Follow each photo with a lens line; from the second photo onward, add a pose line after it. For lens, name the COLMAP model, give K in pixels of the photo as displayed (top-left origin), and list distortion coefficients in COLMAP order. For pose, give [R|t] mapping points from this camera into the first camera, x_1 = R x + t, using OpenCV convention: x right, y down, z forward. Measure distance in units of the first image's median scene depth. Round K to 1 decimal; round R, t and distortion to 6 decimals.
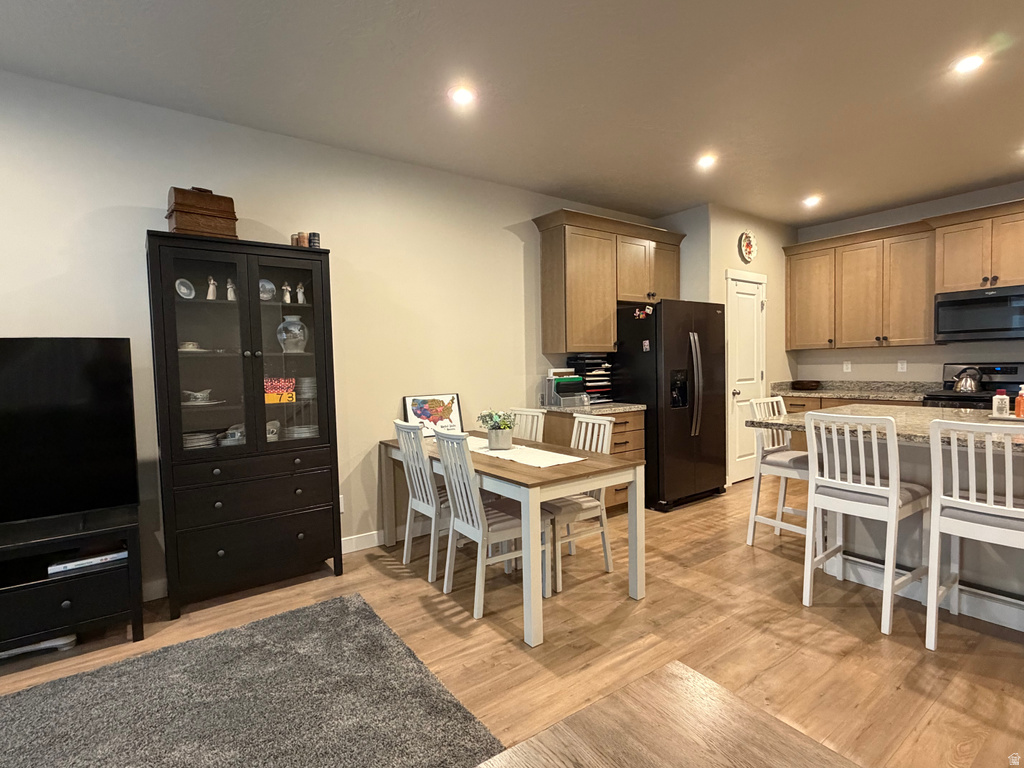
lens RADIAL K [[510.8, 0, 509.1], [0, 510.8, 388.5], [0, 0, 1]] dist [0.000521, -0.000644]
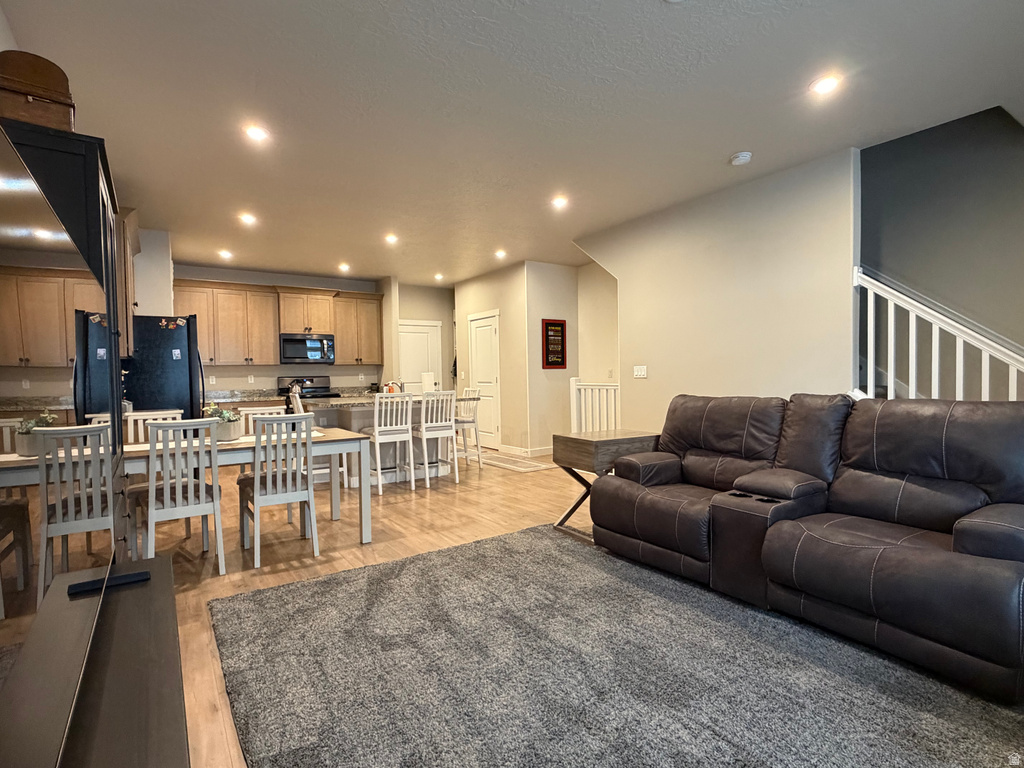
lens RADIAL K [[510.8, 0, 509.1], [0, 510.8, 388.5], [0, 0, 1]] dist [0.000521, -0.000644]
pose [[0.028483, -0.004353, 0.999585, -0.819230], [0.064899, 0.997889, 0.002496, 0.033087], [-0.997485, 0.064801, 0.028706, 0.273922]]
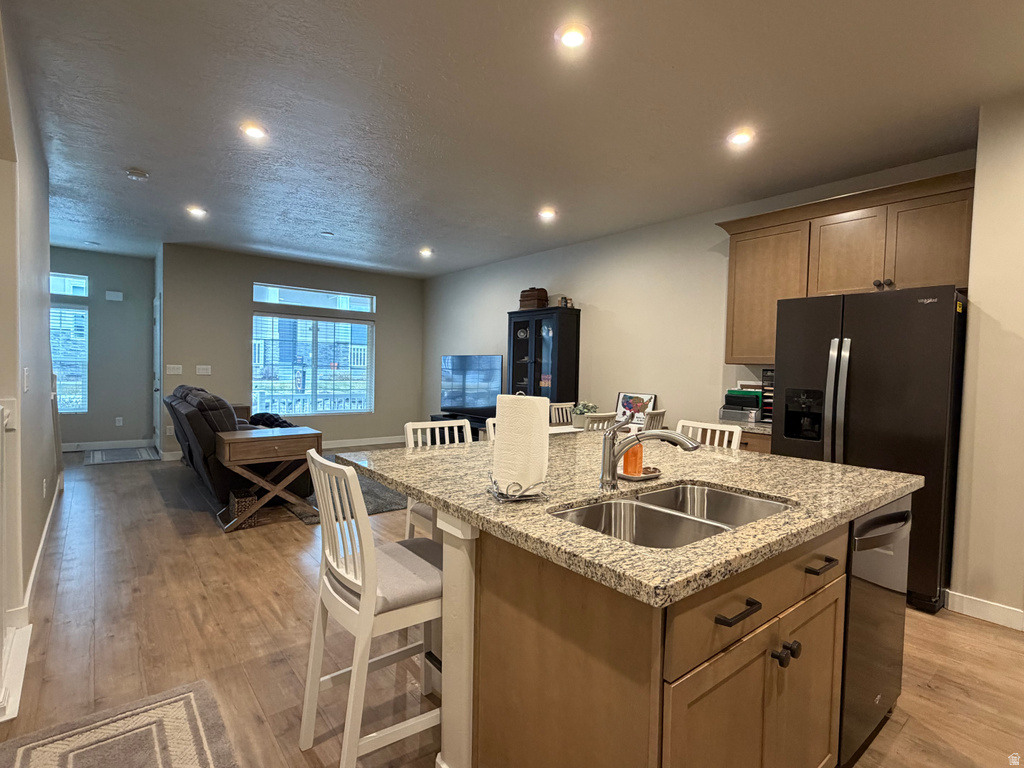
lens RADIAL K [[510.8, 0, 509.1], [0, 510.8, 388.5], [0, 0, 1]] dist [0.000521, -0.000644]
pose [[0.052827, 0.064032, -0.996549, 1.086956], [-0.074026, 0.995448, 0.060037, -0.052393], [0.995856, 0.070598, 0.057327, 0.530588]]
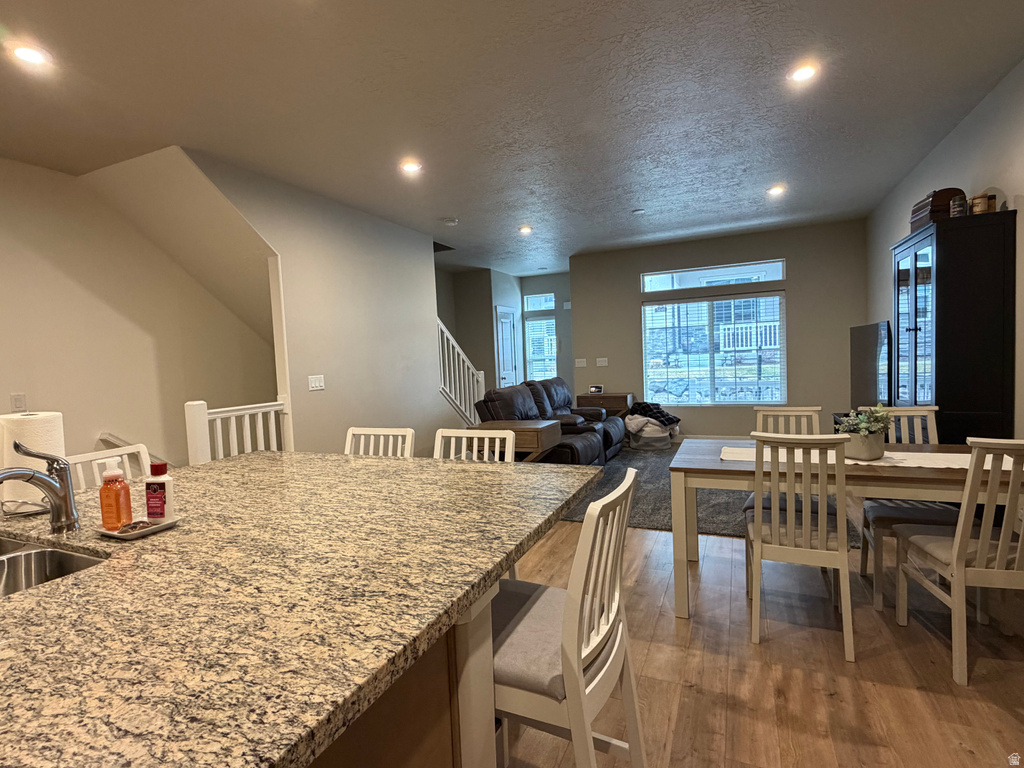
lens RADIAL K [[510.8, 0, 509.1], [0, 510.8, 388.5], [0, 0, 1]] dist [0.000521, -0.000644]
pose [[-0.866504, 0.093865, -0.490265, 0.607881], [0.041908, 0.992373, 0.115929, -0.072146], [0.497407, 0.079907, -0.863829, 1.055867]]
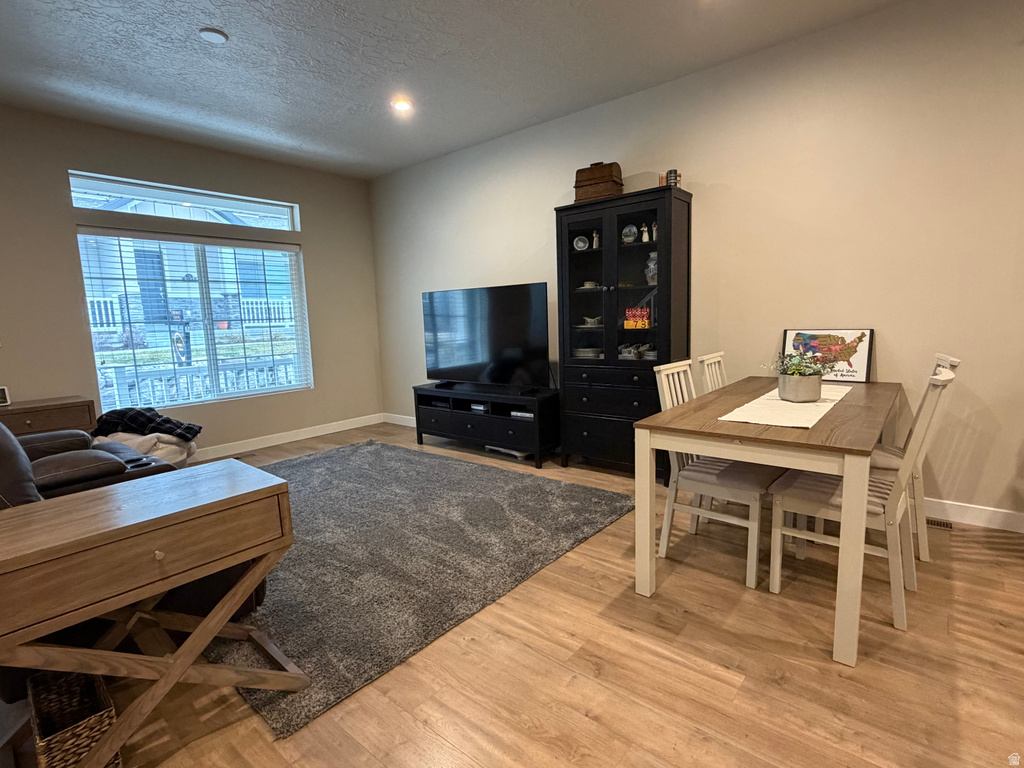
lens RADIAL K [[510.8, 0, 509.1], [0, 510.8, 388.5], [0, 0, 1]] dist [0.000521, -0.000644]
pose [[0.242273, 0.151200, -0.958354, 0.462025], [-0.019478, 0.988341, 0.151007, -0.006071], [0.970013, -0.017918, 0.242393, 0.296749]]
